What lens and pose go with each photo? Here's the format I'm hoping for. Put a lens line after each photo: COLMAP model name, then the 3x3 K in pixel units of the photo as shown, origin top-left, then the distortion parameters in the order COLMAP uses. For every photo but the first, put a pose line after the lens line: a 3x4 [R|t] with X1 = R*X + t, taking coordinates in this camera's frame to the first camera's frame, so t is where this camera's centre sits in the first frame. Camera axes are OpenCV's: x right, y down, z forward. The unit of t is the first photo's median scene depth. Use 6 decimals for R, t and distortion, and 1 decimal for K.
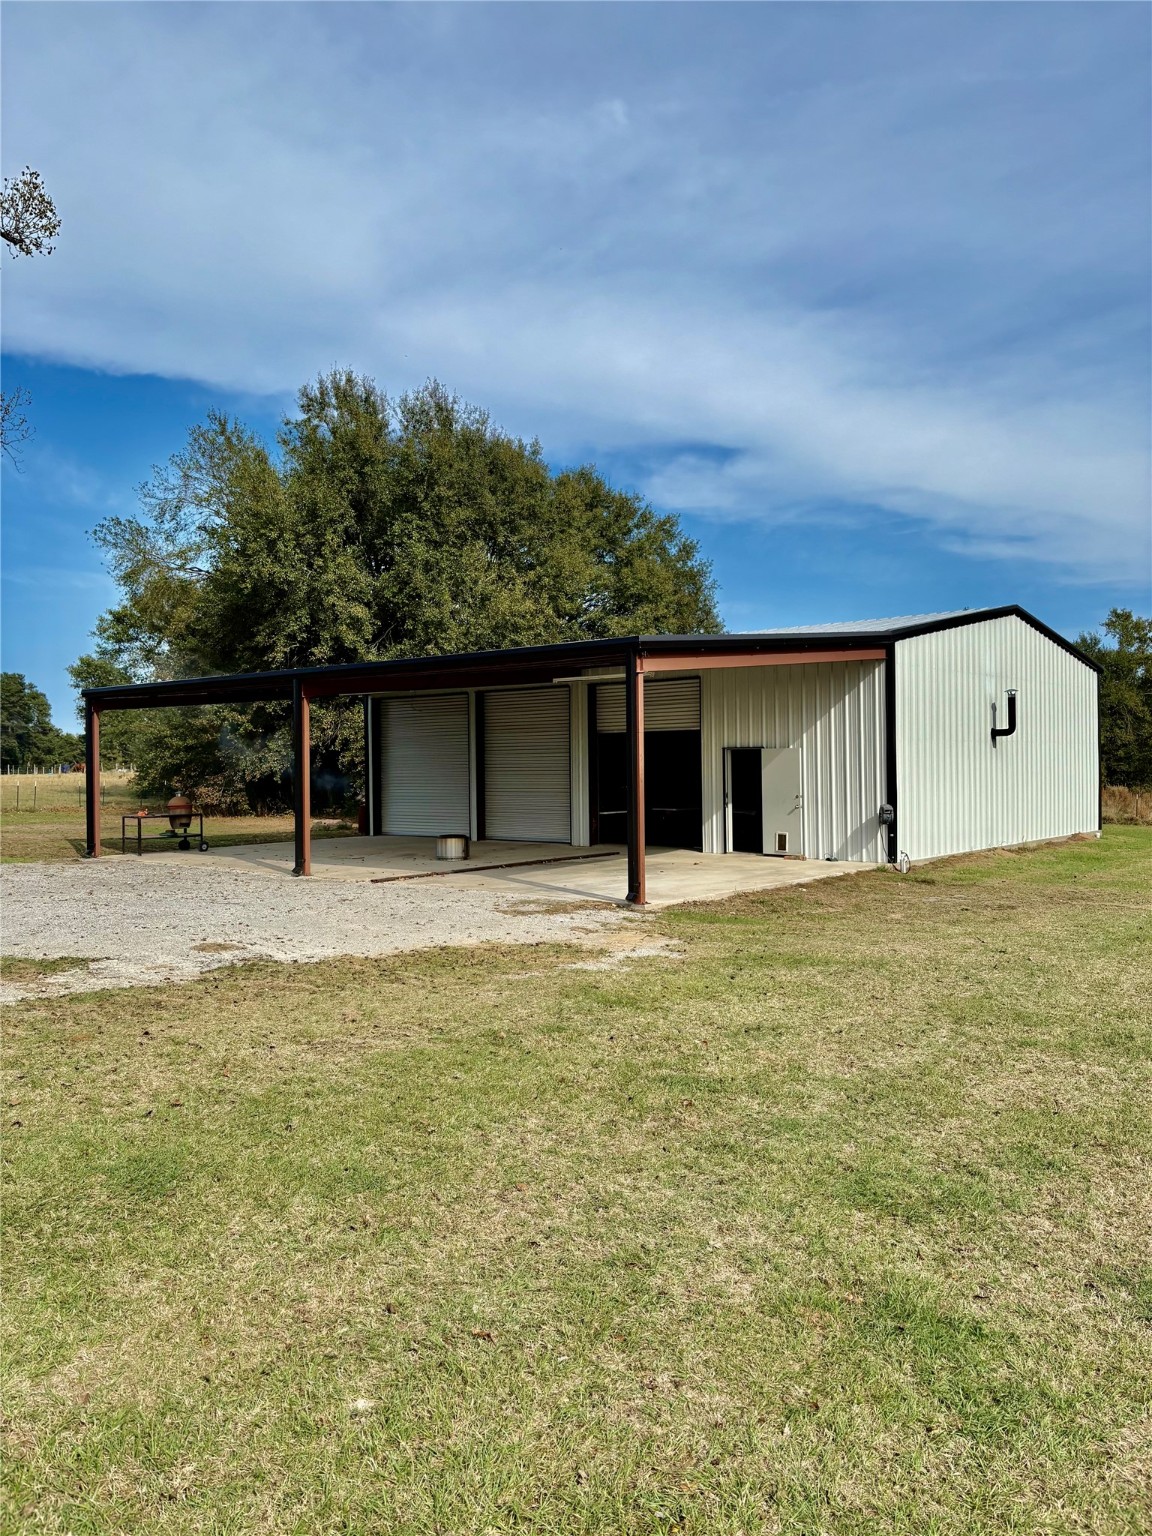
lens RADIAL K [[1128.4, 0, 576.0], [0, 1128.4, 768.0], [0, 0, 1]] dist [0.033584, -0.004992]
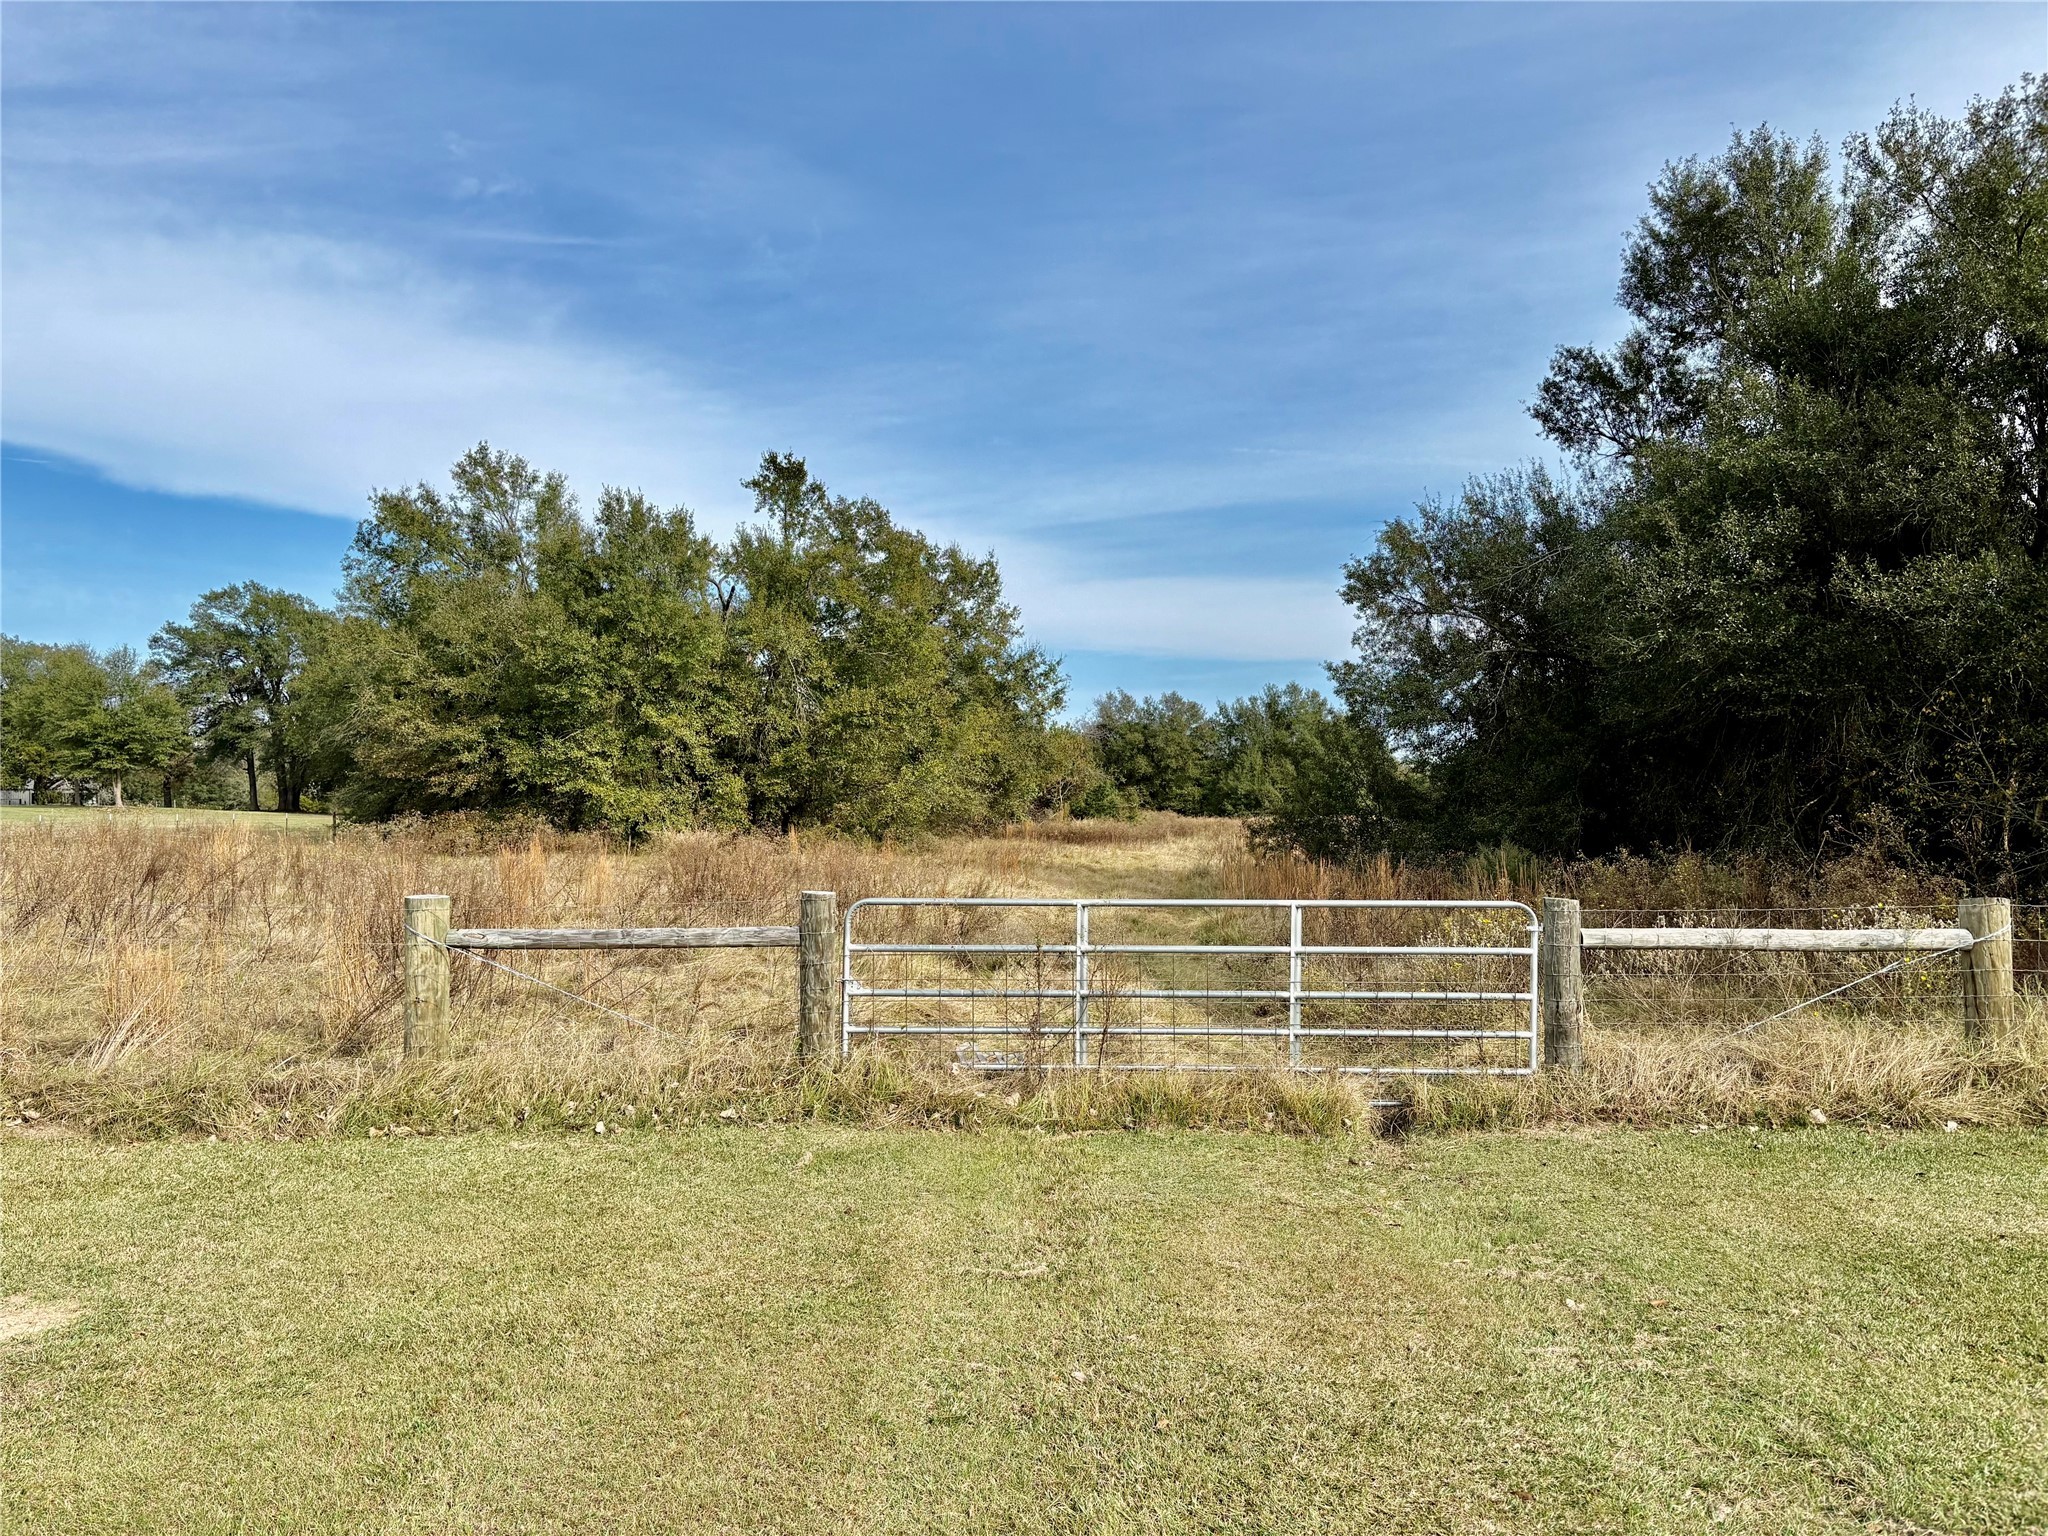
lens RADIAL K [[1504.6, 0, 1024.0], [0, 1504.6, 768.0], [0, 0, 1]] dist [0.033584, -0.004992]
pose [[0.879680, 0.003031, 0.475556, 0.271231], [0.012092, 0.999514, -0.028738, 0.007082], [-0.475412, 0.031030, 0.879216, 0.413219]]
